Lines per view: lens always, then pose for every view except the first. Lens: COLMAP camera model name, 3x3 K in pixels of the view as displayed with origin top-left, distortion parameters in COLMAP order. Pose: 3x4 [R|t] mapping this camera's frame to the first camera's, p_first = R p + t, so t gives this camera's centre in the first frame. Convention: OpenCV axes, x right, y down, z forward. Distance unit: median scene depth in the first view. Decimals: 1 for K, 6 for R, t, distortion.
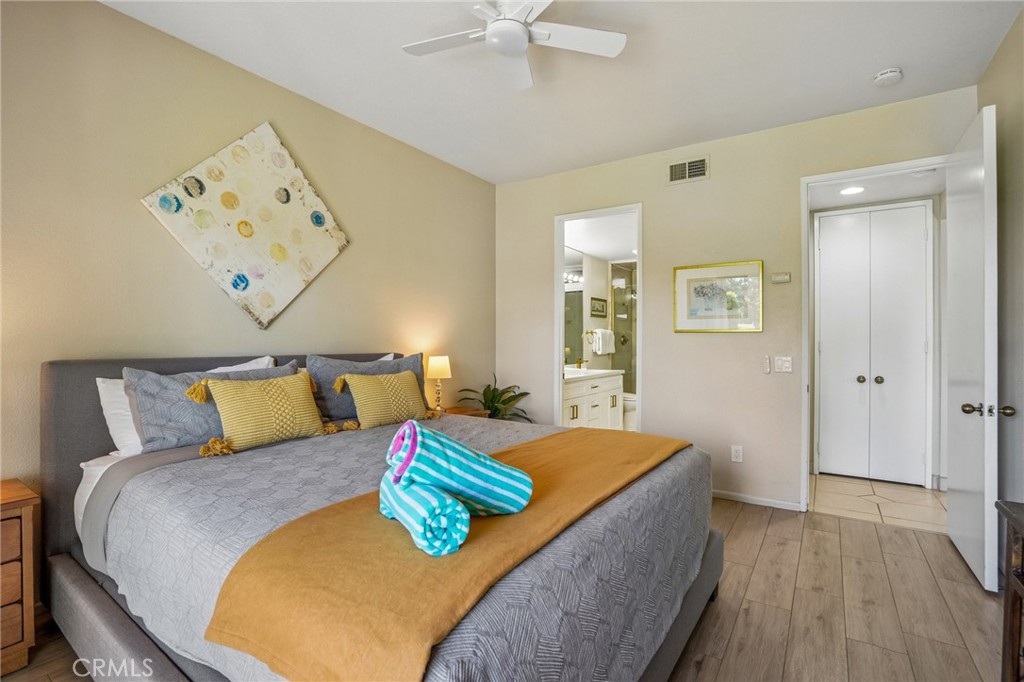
lens RADIAL K [[479.6, 0, 508.8], [0, 479.6, 335.7], [0, 0, 1]] dist [-0.042007, 0.006129]
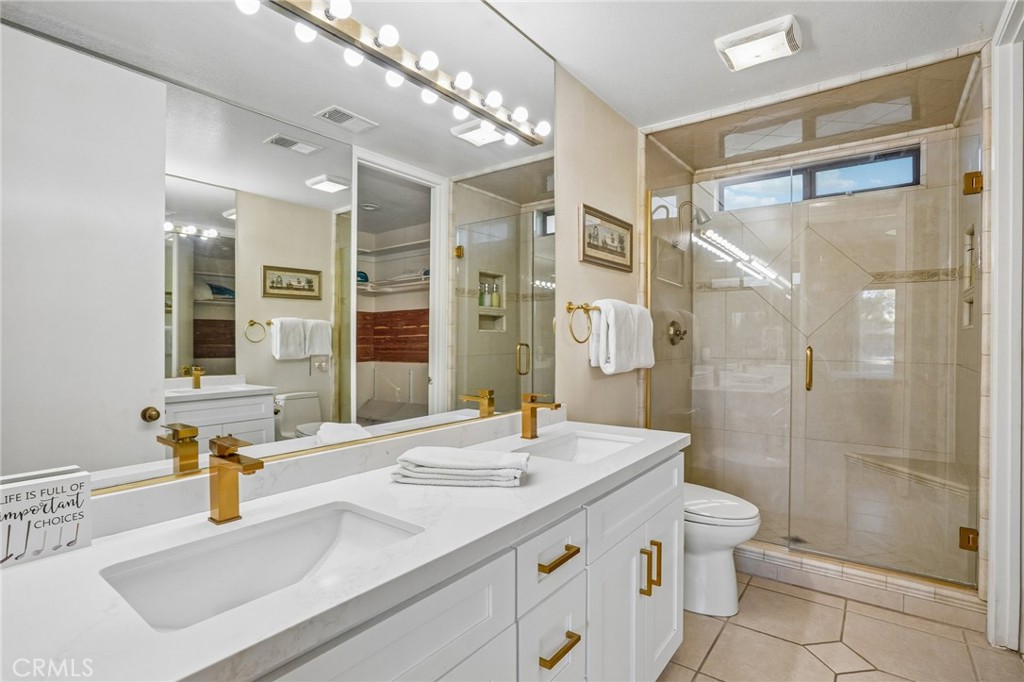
lens RADIAL K [[501.4, 0, 509.0], [0, 501.4, 335.8], [0, 0, 1]] dist [-0.029384, 0.002569]
pose [[0.998372, 0.002831, -0.056967, 0.139640], [-0.002376, 0.999965, 0.008045, 0.009436], [0.056988, -0.007896, 0.998344, 0.645613]]
